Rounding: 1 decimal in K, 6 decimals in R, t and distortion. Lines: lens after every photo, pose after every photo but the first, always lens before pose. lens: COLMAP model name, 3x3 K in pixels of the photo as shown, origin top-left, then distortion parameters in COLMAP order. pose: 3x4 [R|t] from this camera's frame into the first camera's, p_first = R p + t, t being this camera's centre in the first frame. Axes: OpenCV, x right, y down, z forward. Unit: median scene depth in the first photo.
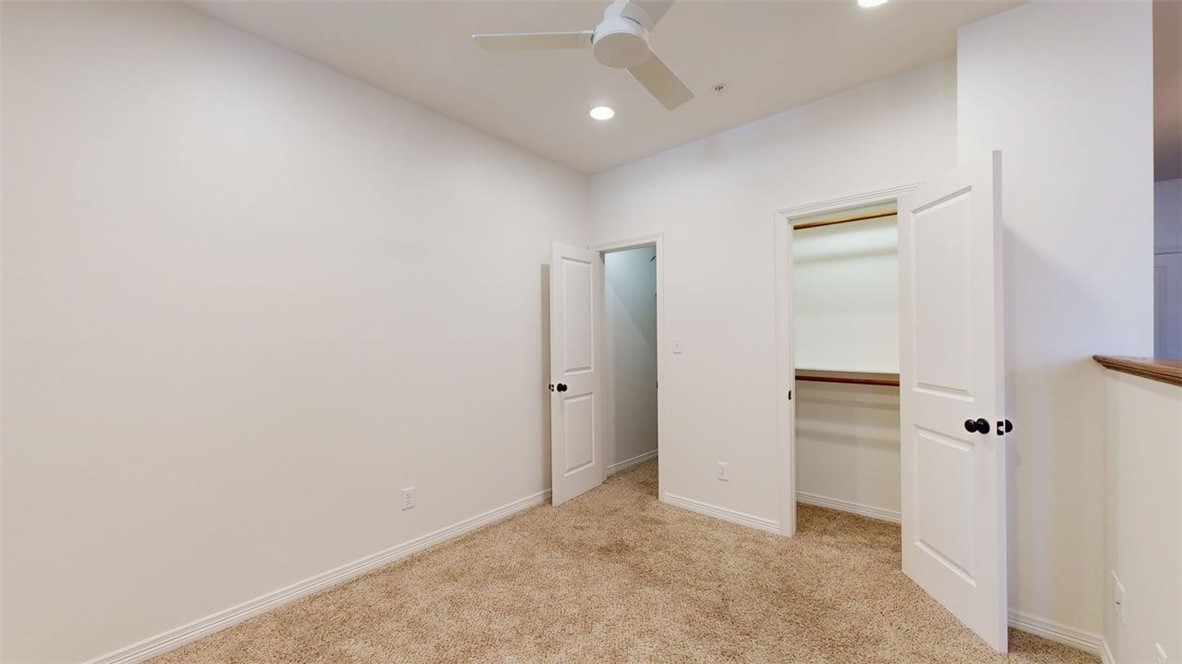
lens RADIAL K [[430.9, 0, 590.6], [0, 430.9, 333.5], [0, 0, 1]] dist [-0.000392, -0.000234]
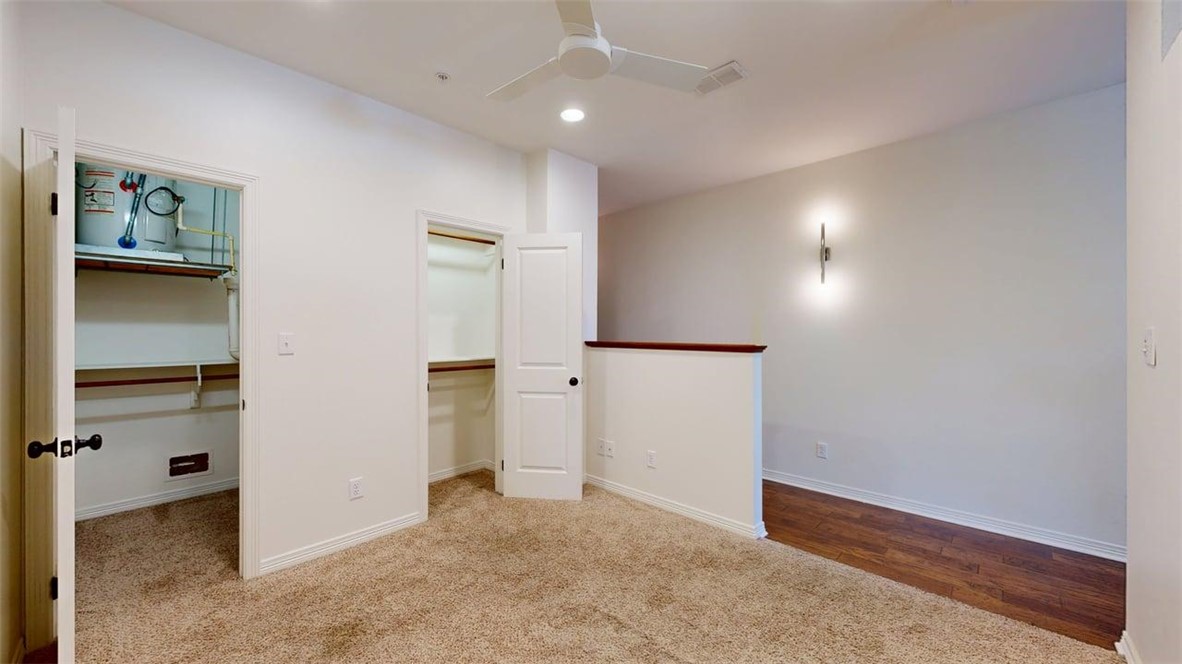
lens RADIAL K [[430.9, 0, 590.6], [0, 430.9, 333.5], [0, 0, 1]] dist [-0.000392, -0.000234]
pose [[0.050756, 0.006828, 0.998688, -0.654351], [-0.004260, 0.999969, -0.006620, 0.018335], [-0.998702, -0.003918, 0.050783, 0.608053]]
